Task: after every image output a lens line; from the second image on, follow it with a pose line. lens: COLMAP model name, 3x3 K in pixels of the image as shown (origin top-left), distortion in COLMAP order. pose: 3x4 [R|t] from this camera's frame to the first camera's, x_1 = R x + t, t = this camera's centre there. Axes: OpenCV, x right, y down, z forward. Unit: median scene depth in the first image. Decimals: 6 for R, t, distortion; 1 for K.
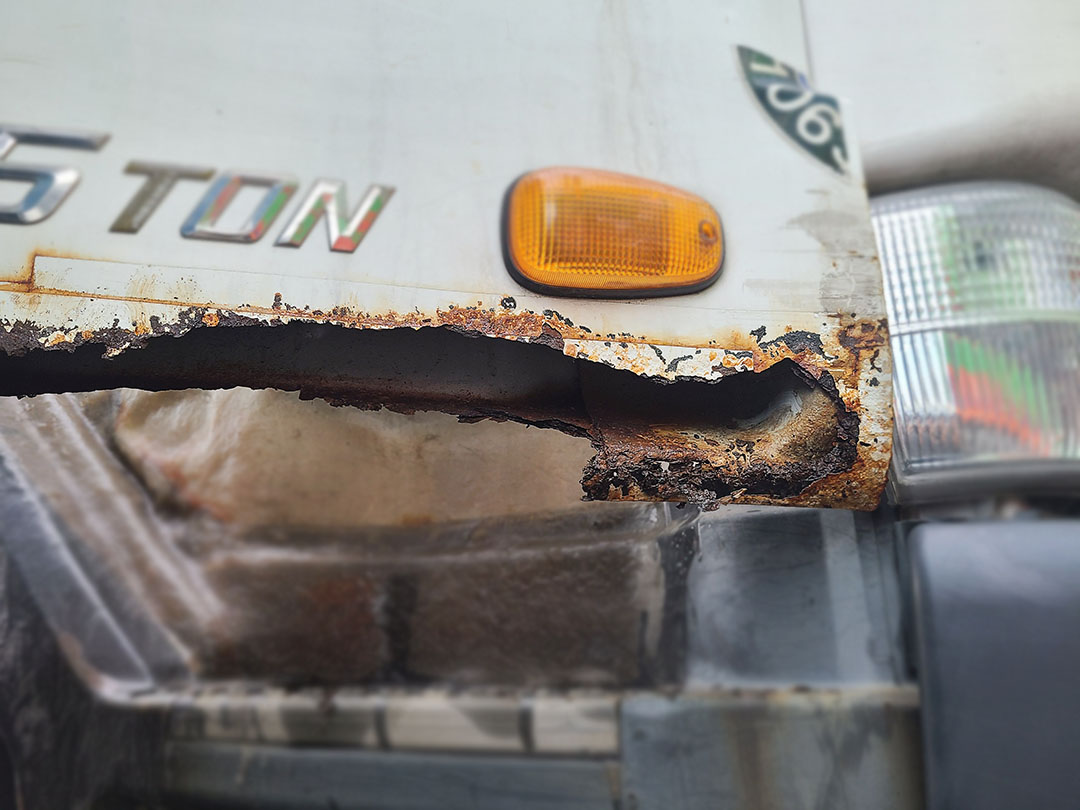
lens RADIAL K [[845.7, 0, 514.9], [0, 845.7, 399.2], [0, 0, 1]] dist [0.055943, -0.053371]
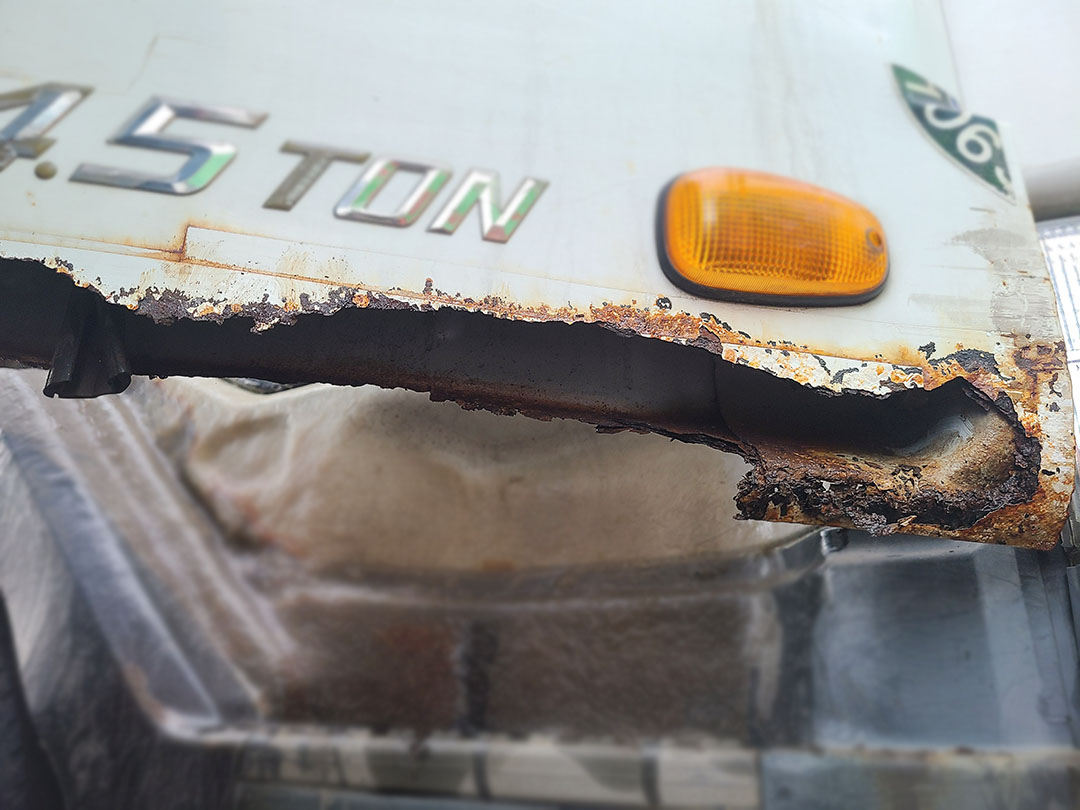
lens RADIAL K [[848.5, 0, 523.1], [0, 848.5, 396.8], [0, 0, 1]] dist [0.049704, -0.048443]
pose [[0.998646, 0.044310, -0.027268, -0.124327], [-0.046799, 0.994020, -0.098662, 0.084542], [0.022733, 0.099805, 0.994747, 0.058334]]
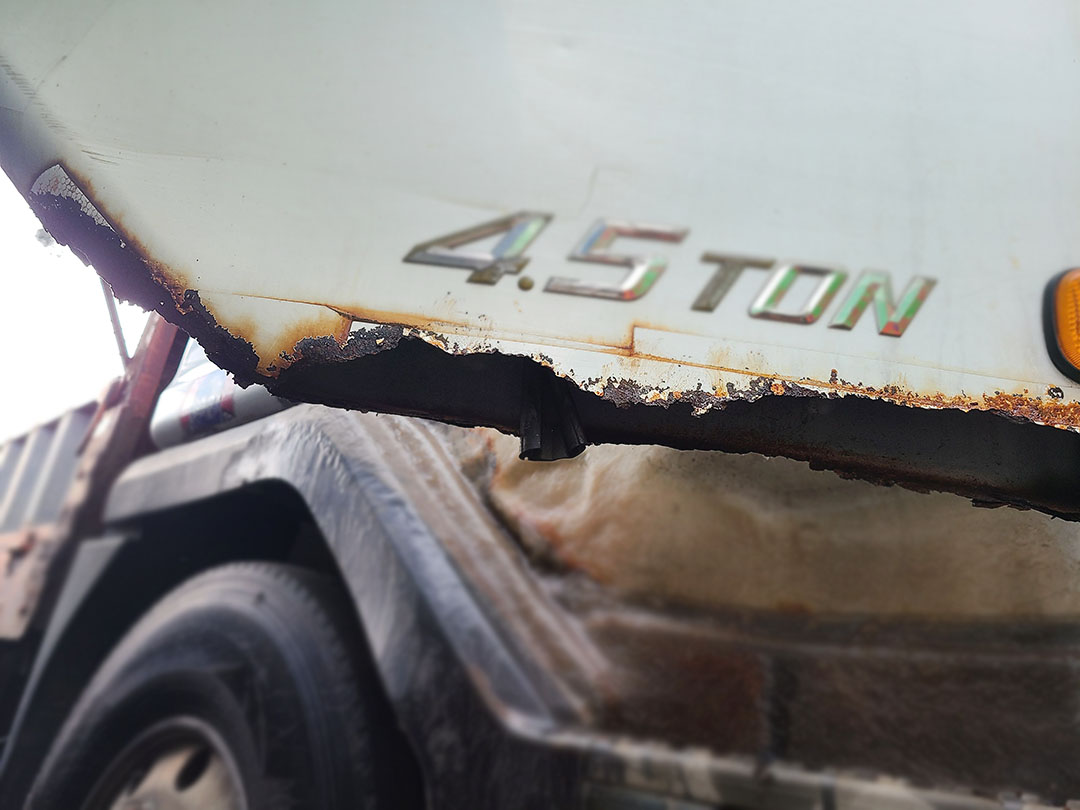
lens RADIAL K [[845.7, 0, 514.9], [0, 845.7, 399.2], [0, 0, 1]] dist [0.055943, -0.053371]
pose [[0.965162, 0.070124, -0.252083, -0.348769], [-0.097793, 0.990275, -0.098951, 0.055679], [0.242693, 0.120155, 0.962633, -0.141782]]
